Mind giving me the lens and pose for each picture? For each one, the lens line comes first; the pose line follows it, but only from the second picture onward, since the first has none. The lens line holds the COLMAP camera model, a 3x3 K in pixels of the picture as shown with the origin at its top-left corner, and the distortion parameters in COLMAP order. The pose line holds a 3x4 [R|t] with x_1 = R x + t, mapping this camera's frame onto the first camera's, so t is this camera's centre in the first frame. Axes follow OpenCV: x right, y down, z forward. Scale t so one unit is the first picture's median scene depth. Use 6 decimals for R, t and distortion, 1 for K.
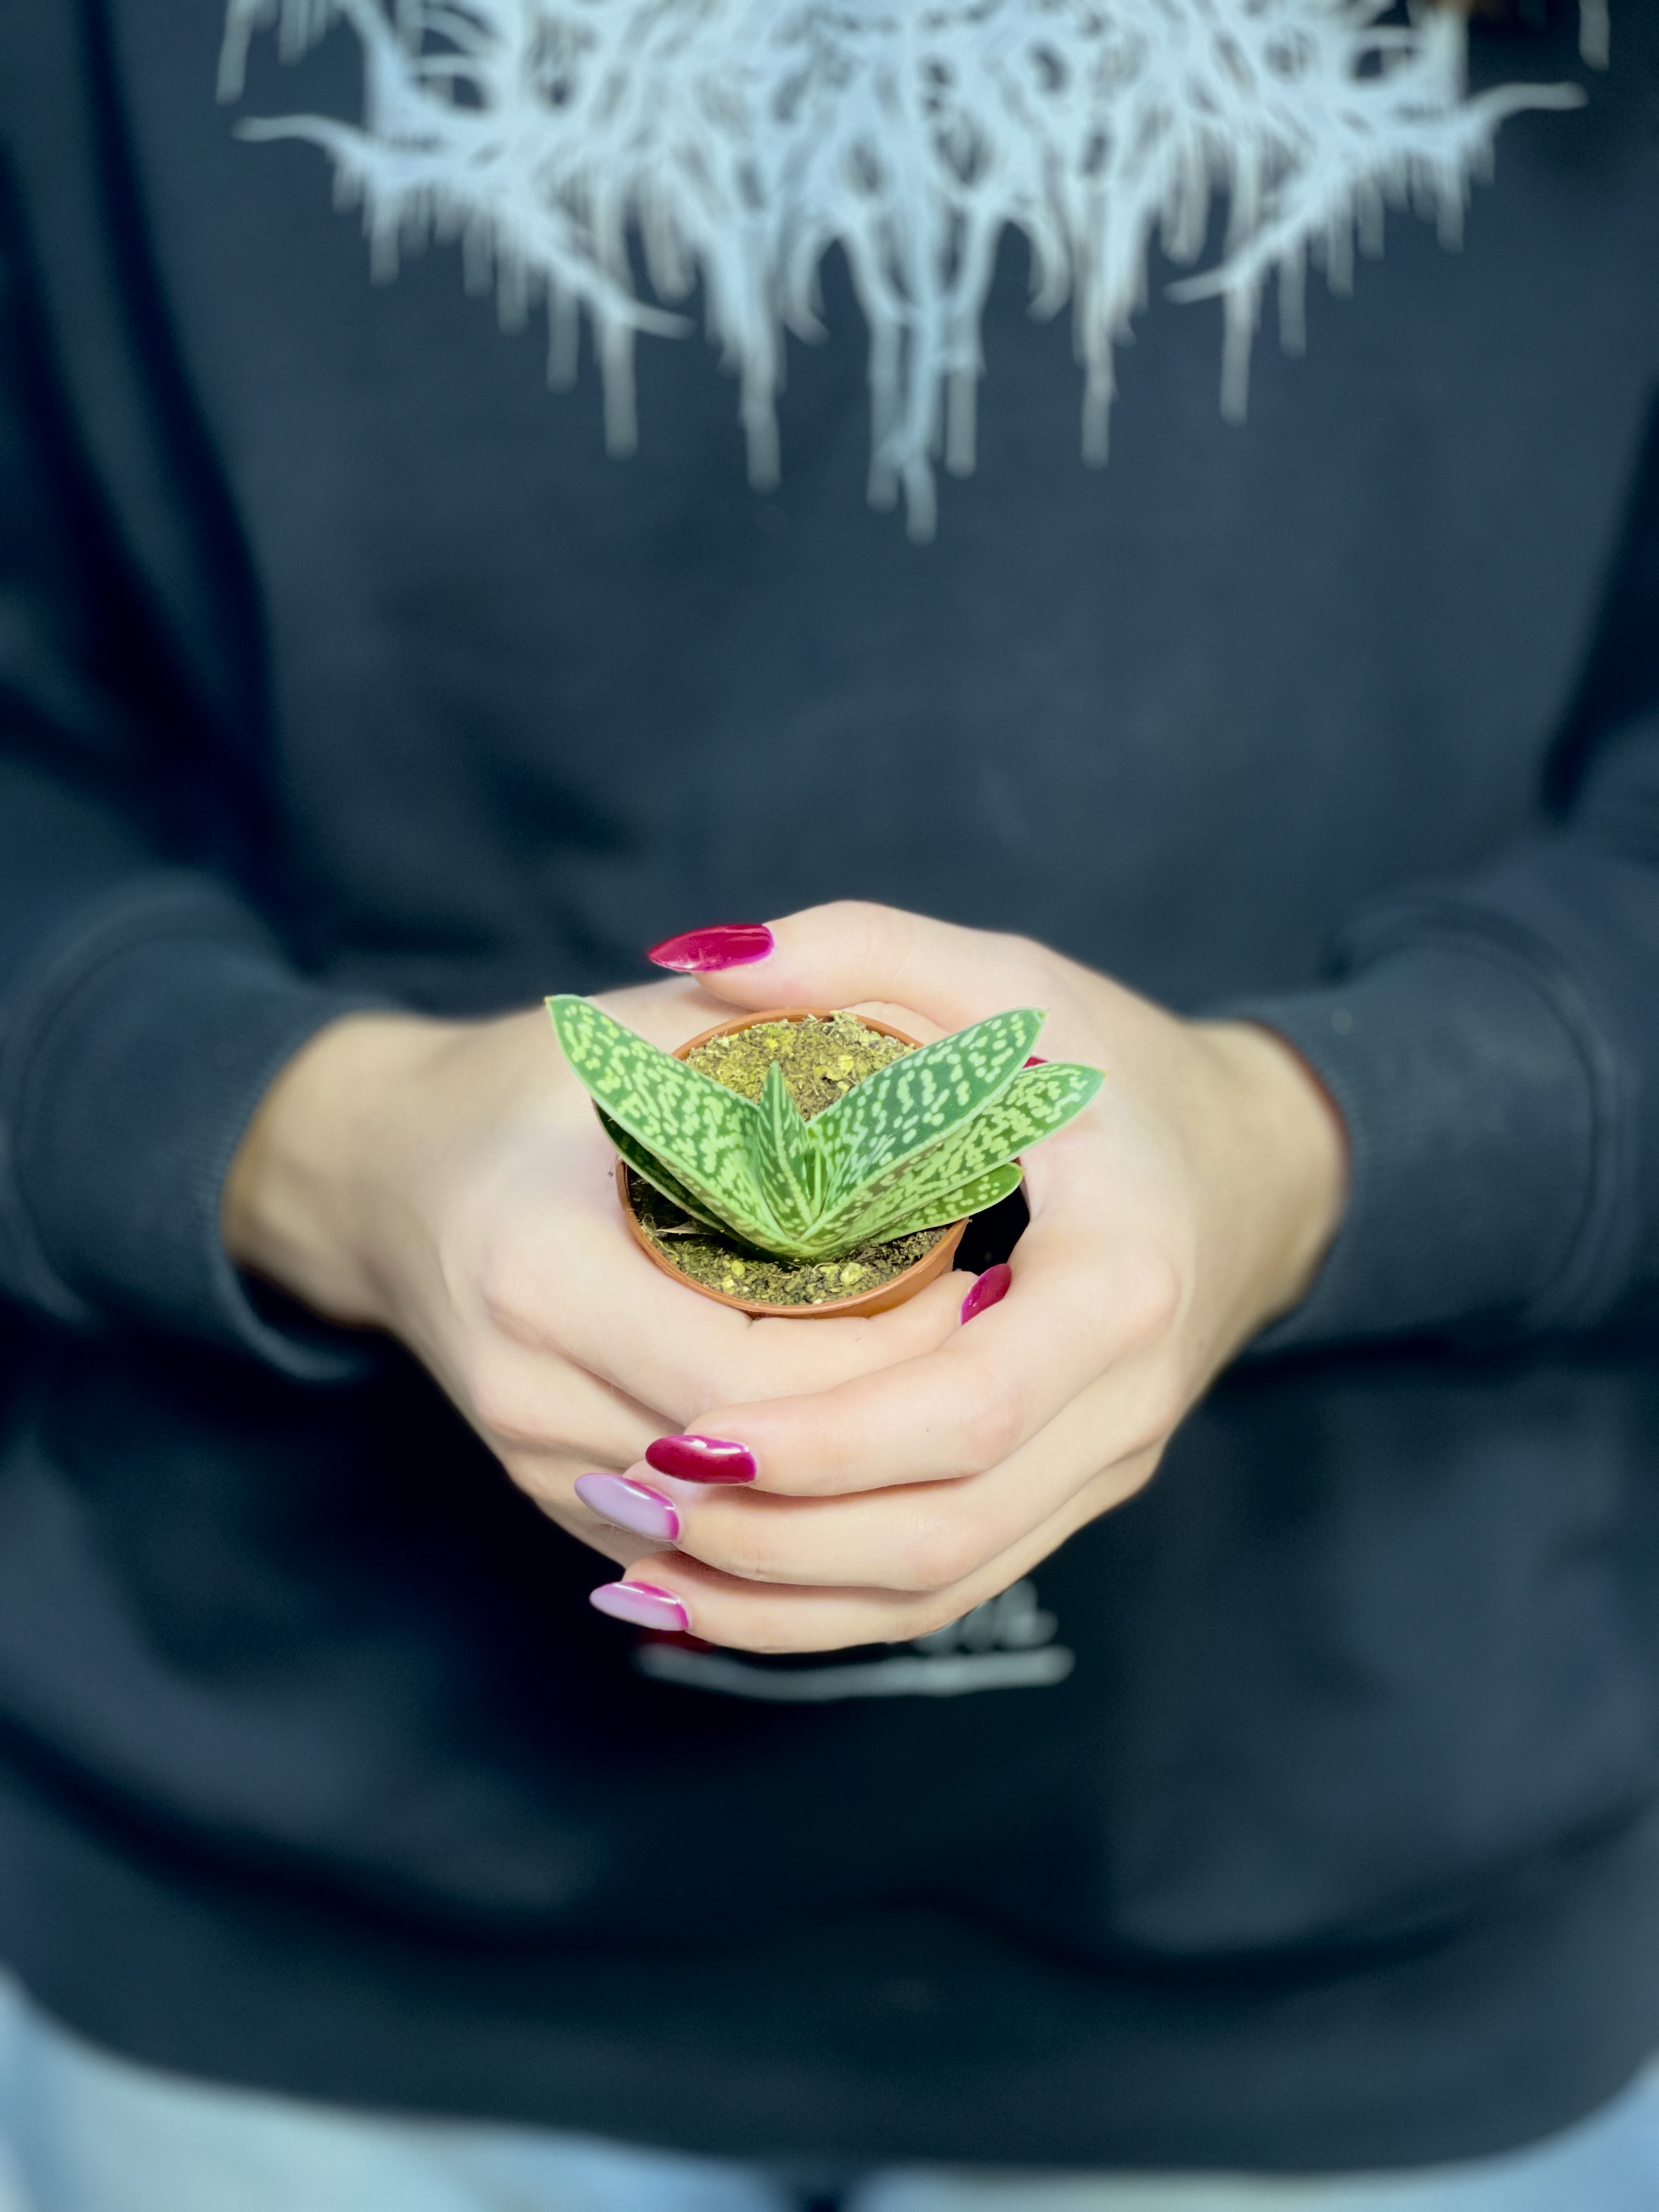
lens RADIAL K [[4308.1, 0, 829.5], [0, 4308.1, 1106.0], [0, 0, 1]] dist [-0.080783, 0.153593]
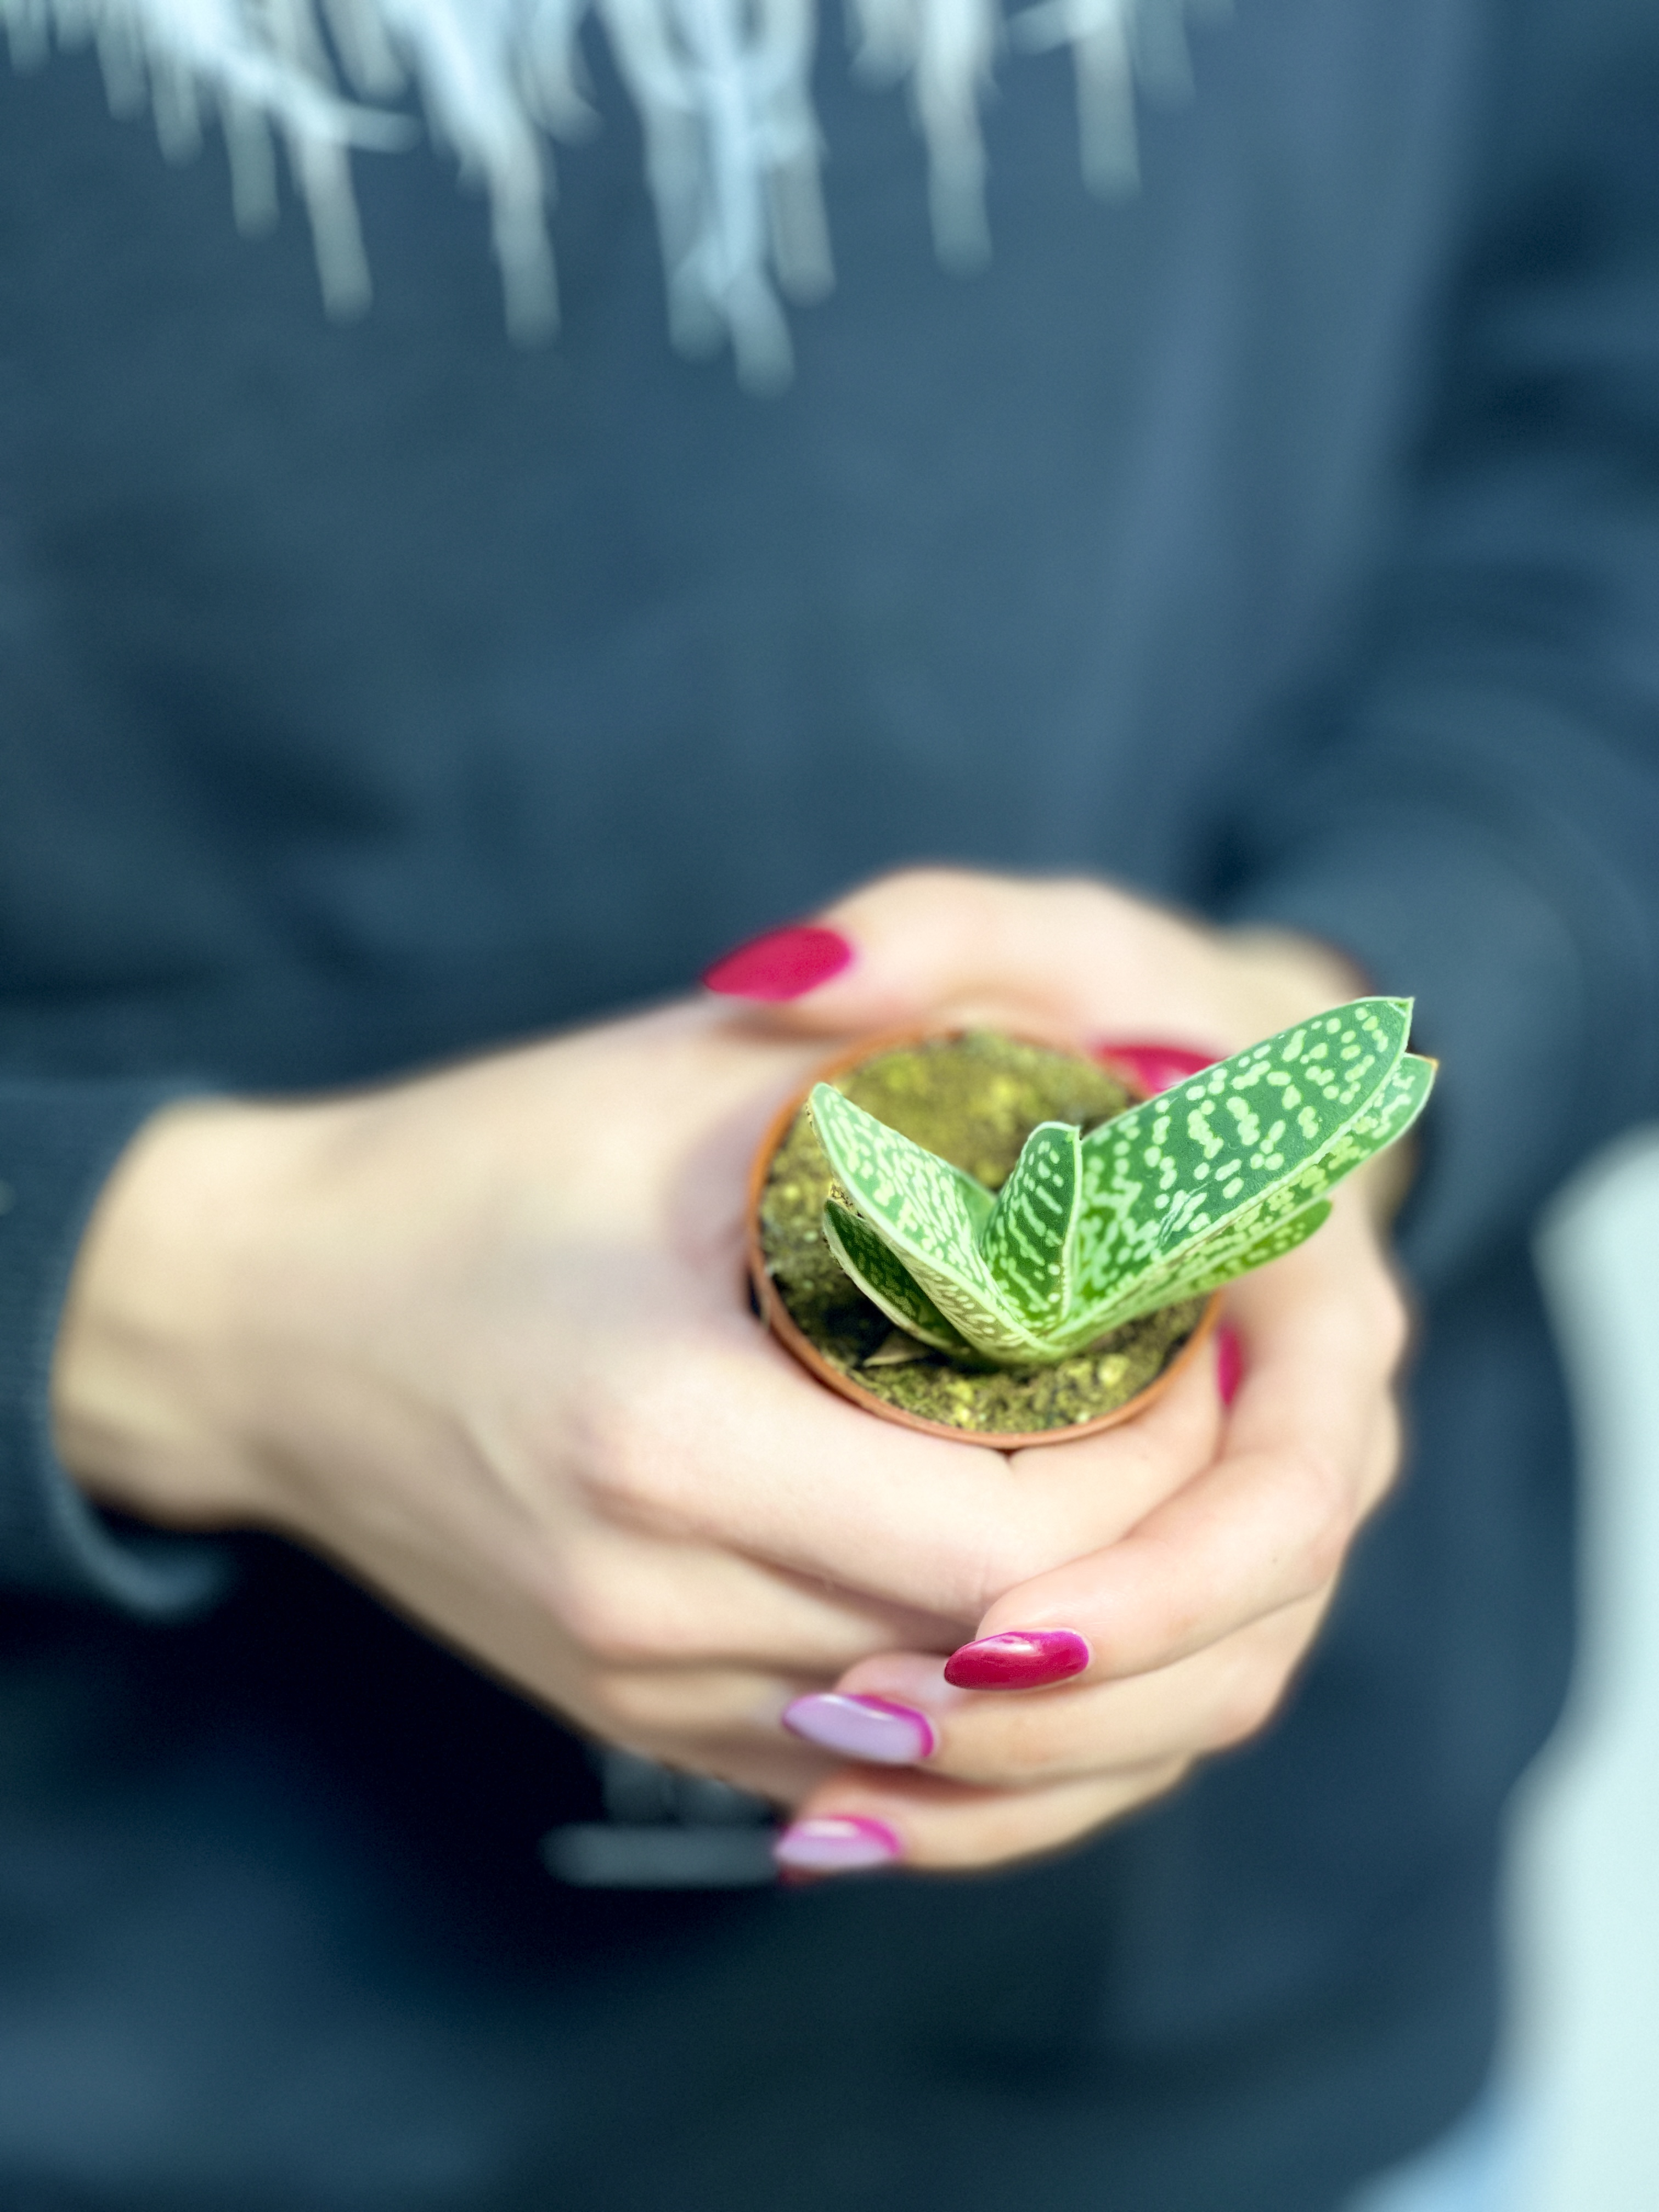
lens RADIAL K [[4308.1, 0, 829.5], [0, 4308.1, 1106.0], [0, 0, 1]] dist [-0.080783, 0.153593]
pose [[0.928827, -0.165047, 0.331724, -0.288715], [0.143379, 0.985663, 0.088948, -0.082734], [-0.341649, -0.035055, 0.939174, 0.312917]]
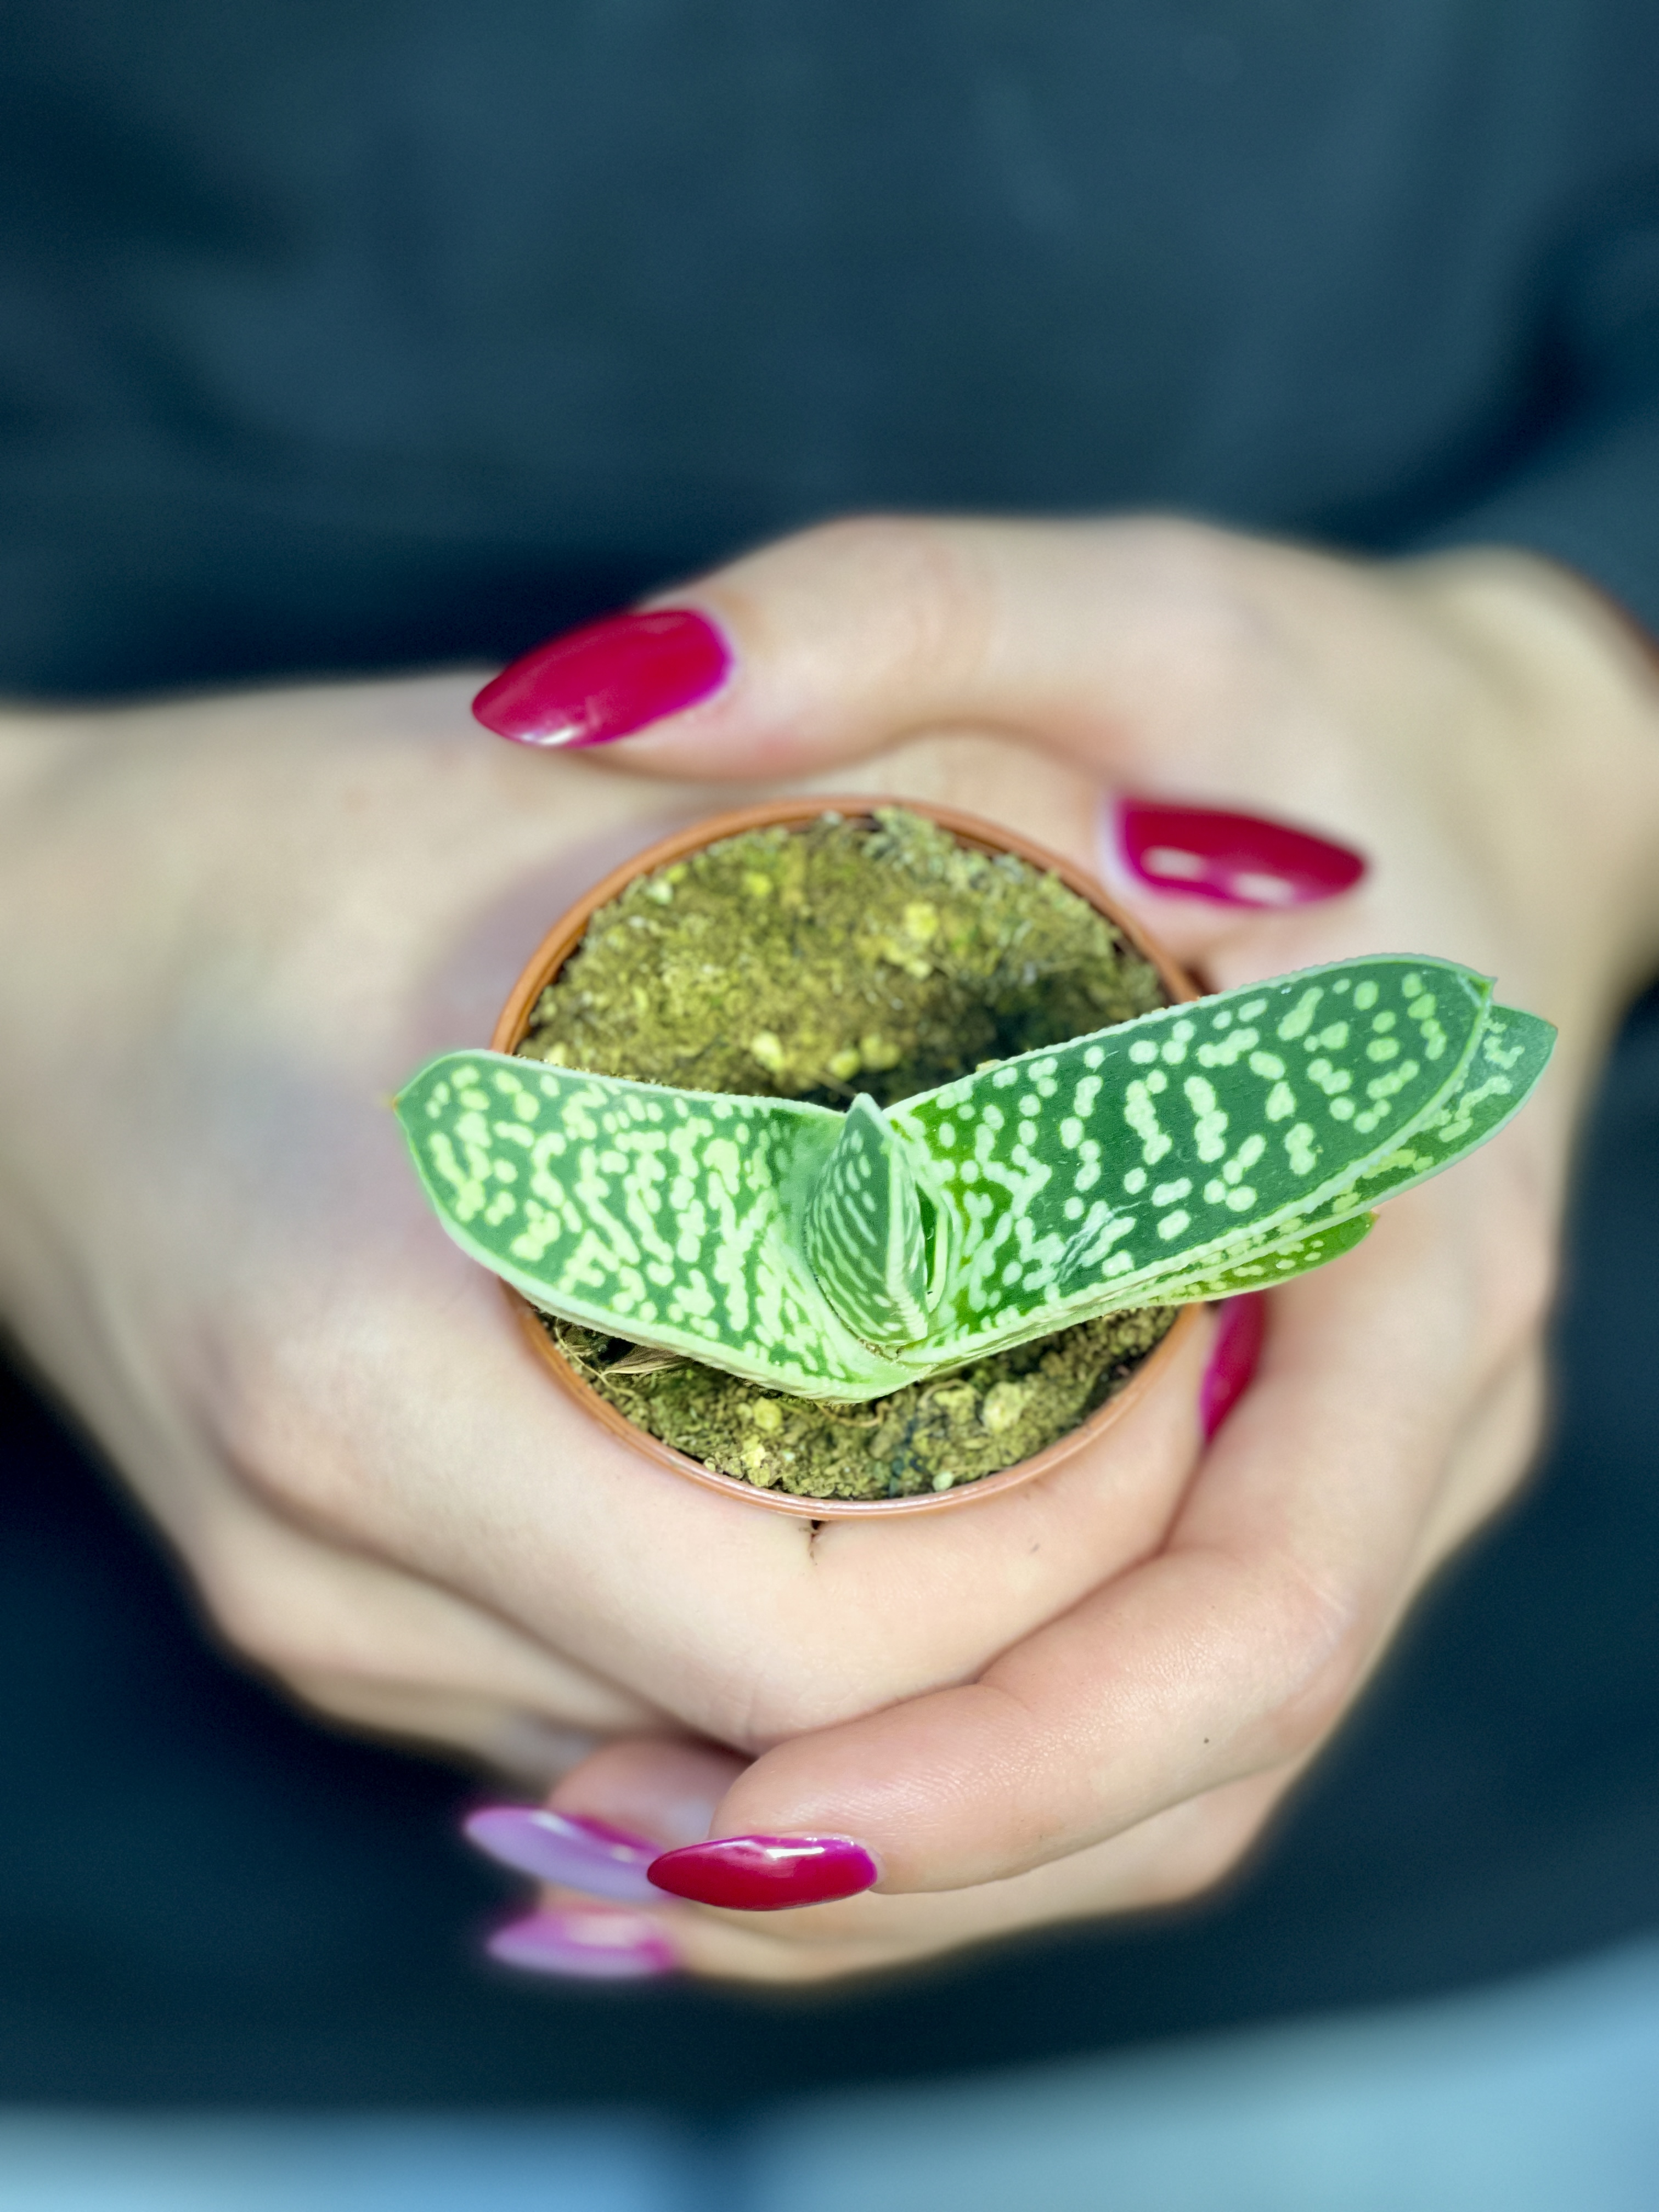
lens RADIAL K [[4308.1, 0, 829.5], [0, 4308.1, 1106.0], [0, 0, 1]] dist [-0.080783, 0.153593]
pose [[0.984300, -0.113763, 0.134948, -0.077296], [0.064821, 0.944135, 0.323121, -0.154070], [-0.164168, -0.309300, 0.936687, 0.566968]]
